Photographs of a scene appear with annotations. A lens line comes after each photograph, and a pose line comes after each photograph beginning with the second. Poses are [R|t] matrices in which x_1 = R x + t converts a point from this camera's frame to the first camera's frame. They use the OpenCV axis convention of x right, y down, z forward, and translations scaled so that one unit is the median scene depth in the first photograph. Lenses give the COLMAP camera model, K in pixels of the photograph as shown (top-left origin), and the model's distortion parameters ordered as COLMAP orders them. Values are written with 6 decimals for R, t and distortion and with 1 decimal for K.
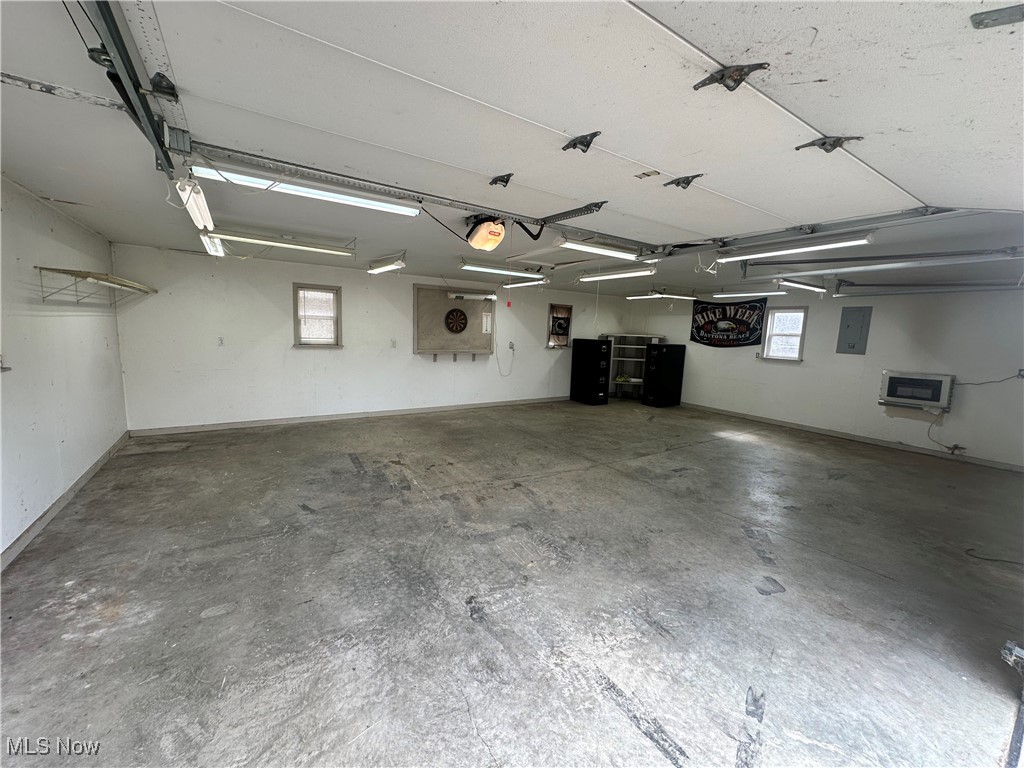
lens RADIAL K [[409.7, 0, 507.4], [0, 409.7, 381.9], [0, 0, 1]] dist [0.000002, 0.001061]
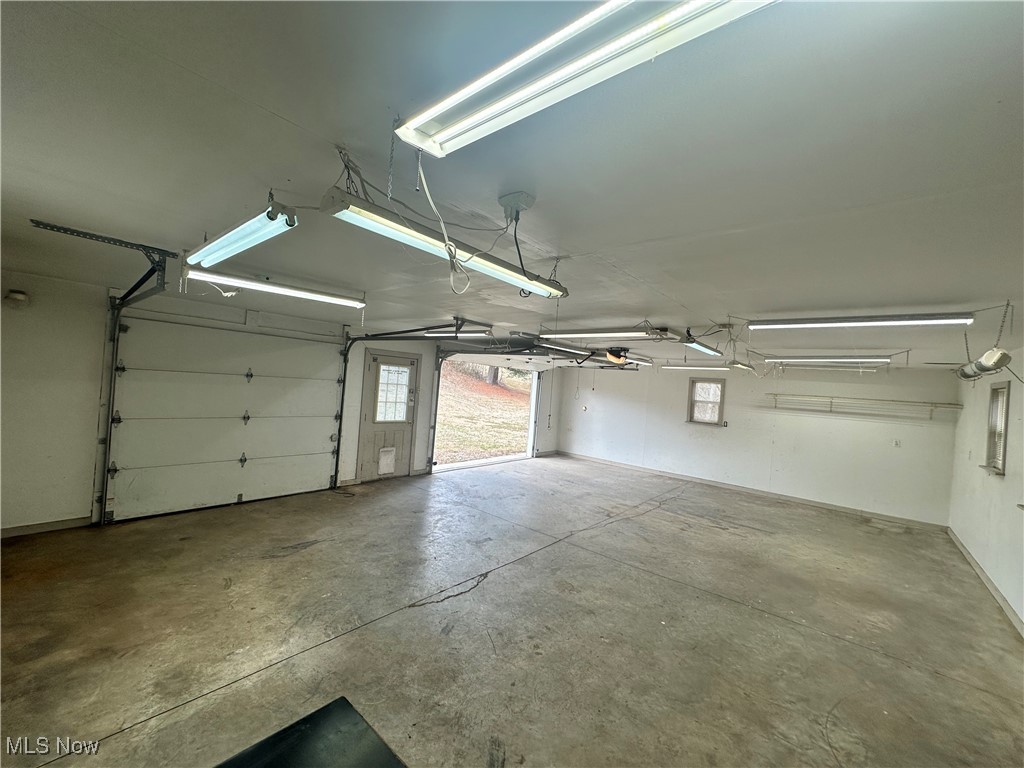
lens RADIAL K [[409.7, 0, 512.9], [0, 409.7, 382.0], [0, 0, 1]] dist [0.000002, 0.001061]
pose [[-0.950301, -0.106736, -0.292465, 0.678143], [-0.144500, 0.983297, 0.110666, -0.255712], [0.275768, 0.147428, -0.949851, 1.878631]]
